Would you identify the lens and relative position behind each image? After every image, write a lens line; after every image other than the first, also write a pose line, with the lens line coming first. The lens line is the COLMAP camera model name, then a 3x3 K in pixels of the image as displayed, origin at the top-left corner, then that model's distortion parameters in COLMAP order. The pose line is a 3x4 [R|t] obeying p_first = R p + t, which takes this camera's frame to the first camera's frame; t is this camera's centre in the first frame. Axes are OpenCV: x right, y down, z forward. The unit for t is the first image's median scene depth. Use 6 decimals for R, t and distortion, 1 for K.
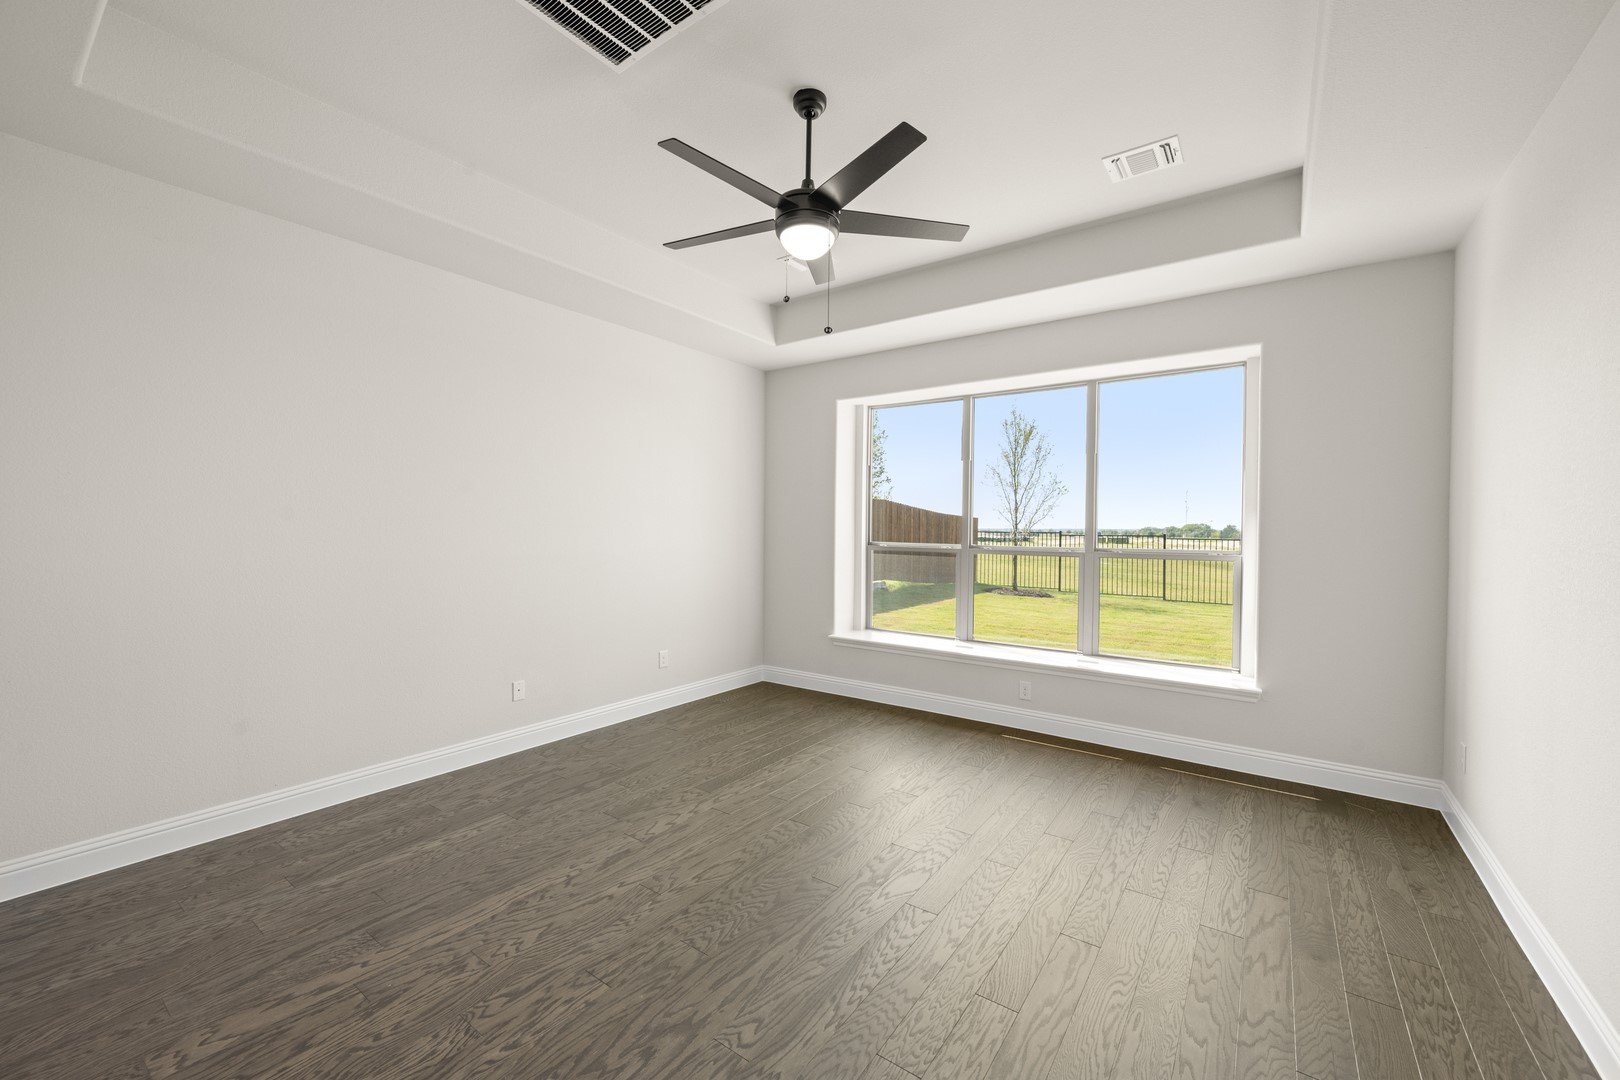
lens RADIAL K [[638.1, 0, 814.4], [0, 638.1, 536.9], [0, 0, 1]] dist [0.000526, 0.000322]
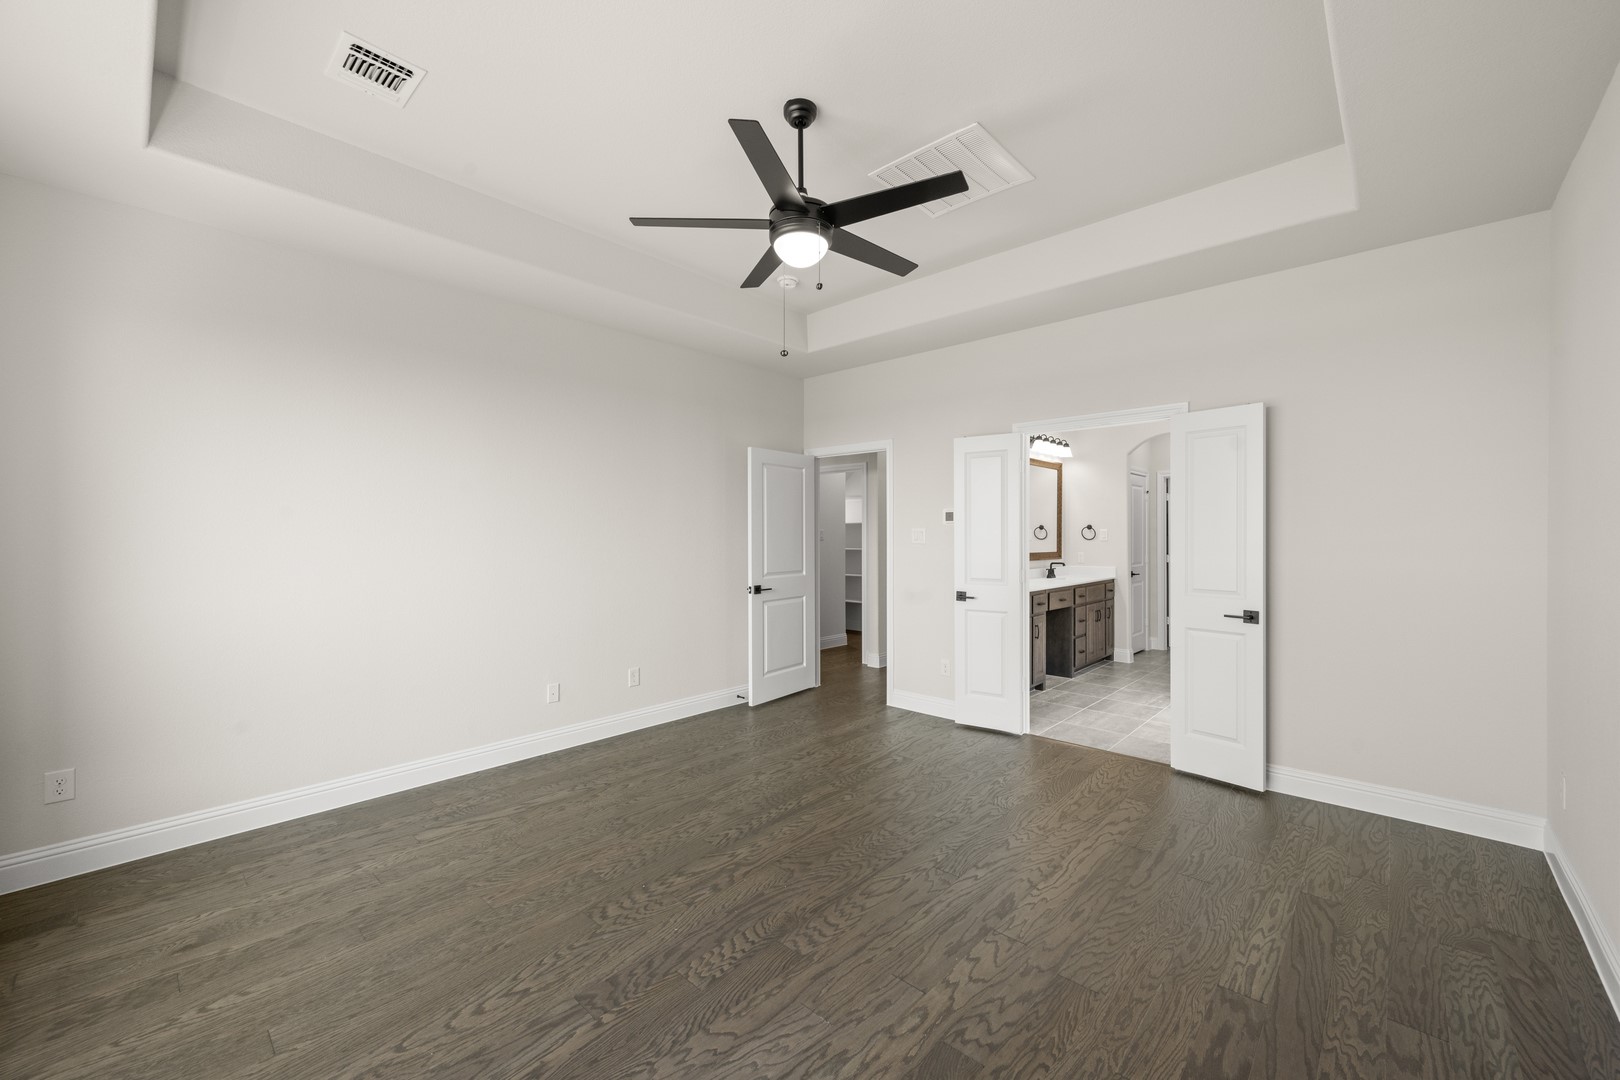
lens RADIAL K [[638.1, 0, 814.4], [0, 638.1, 536.9], [0, 0, 1]] dist [0.000526, 0.000322]
pose [[-0.993095, -0.007222, 0.117092, -0.147319], [-0.005228, 0.999836, 0.017330, -0.026498], [-0.117198, 0.016598, -0.992970, 1.921747]]
